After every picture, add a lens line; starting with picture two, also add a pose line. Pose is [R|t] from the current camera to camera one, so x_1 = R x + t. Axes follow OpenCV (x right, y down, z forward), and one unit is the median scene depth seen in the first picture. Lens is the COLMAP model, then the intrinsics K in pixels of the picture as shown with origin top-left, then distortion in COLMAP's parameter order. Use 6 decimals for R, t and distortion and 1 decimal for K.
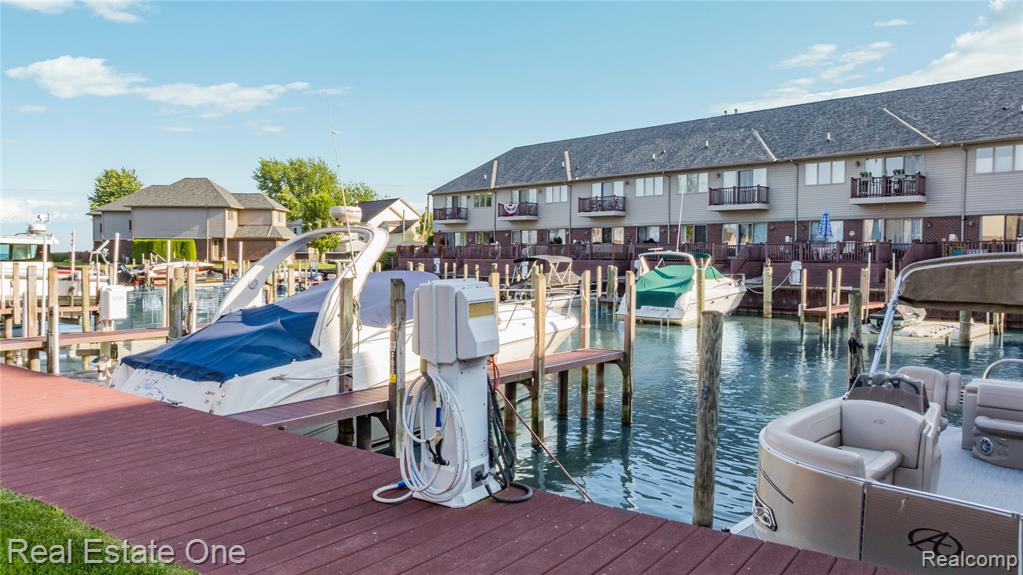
lens RADIAL K [[713.3, 0, 511.5], [0, 713.3, 287.5], [0, 0, 1]] dist [-0.034239, -0.000383]
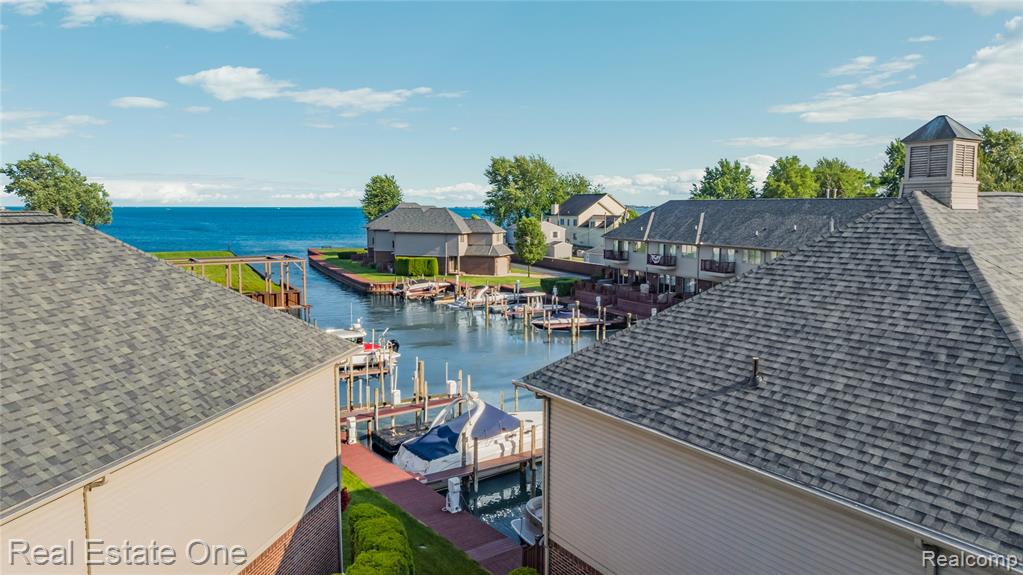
lens RADIAL K [[713.3, 0, 511.5], [0, 713.3, 287.5], [0, 0, 1]] dist [-0.034239, -0.000383]
pose [[0.947501, 0.029043, -0.318431, 0.121922], [-0.006394, 0.997388, 0.071943, -0.111108], [0.319688, -0.066130, 0.945212, -0.243126]]
